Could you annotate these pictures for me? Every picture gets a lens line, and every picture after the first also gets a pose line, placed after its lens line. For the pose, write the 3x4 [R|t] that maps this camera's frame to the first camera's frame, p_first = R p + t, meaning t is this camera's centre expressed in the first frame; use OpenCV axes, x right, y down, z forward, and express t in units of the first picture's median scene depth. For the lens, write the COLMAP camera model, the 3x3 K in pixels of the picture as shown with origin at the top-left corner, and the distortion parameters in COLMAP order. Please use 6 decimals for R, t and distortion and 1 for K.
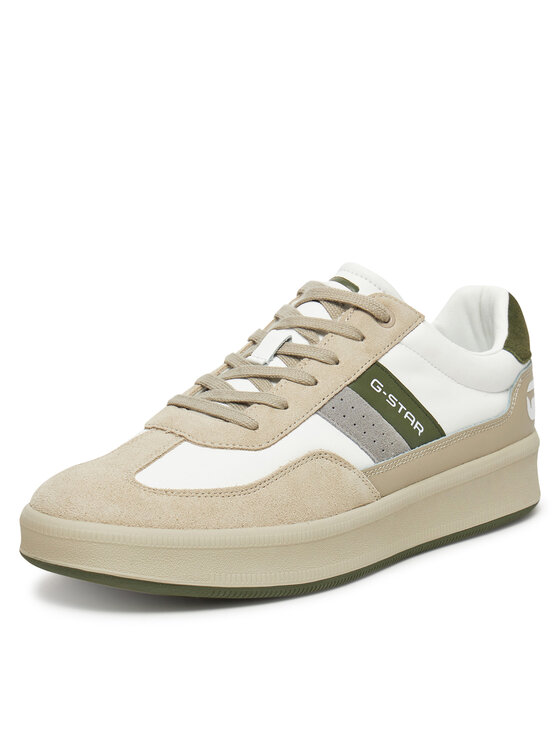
lens RADIAL K [[2093.0, 0, 280.0], [0, 2093.0, 373.0], [0, 0, 1]] dist [-0.083753, 0.185647]
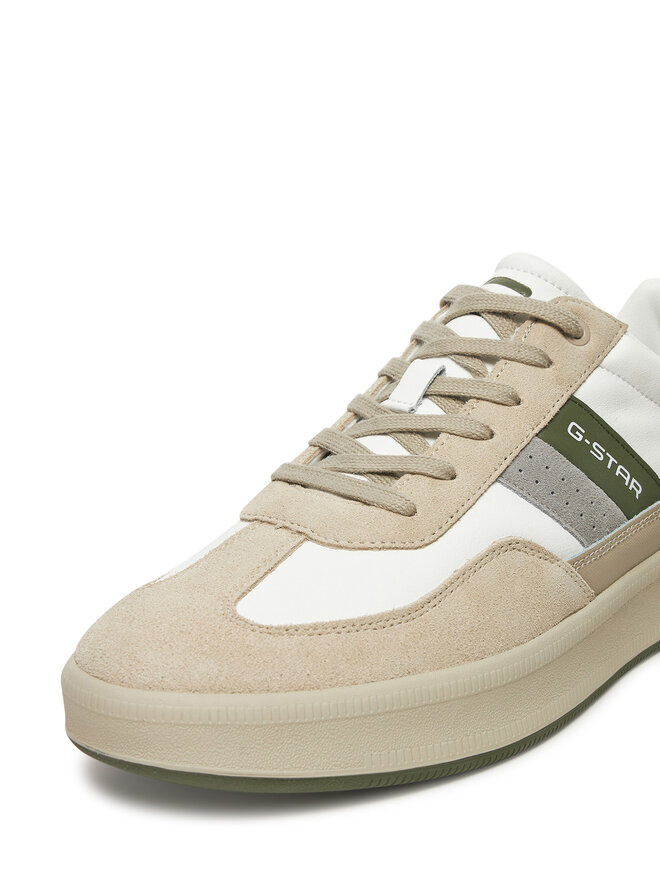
lens RADIAL K [[2214.4, 0, 330.0], [0, 2214.4, 440.0], [0, 0, 1]] dist [-0.057043, -0.080580]
pose [[0.997912, -0.062919, -0.014568, -0.024355], [0.063227, 0.997762, 0.021762, -0.012472], [0.013166, -0.022638, 0.999657, 0.287635]]
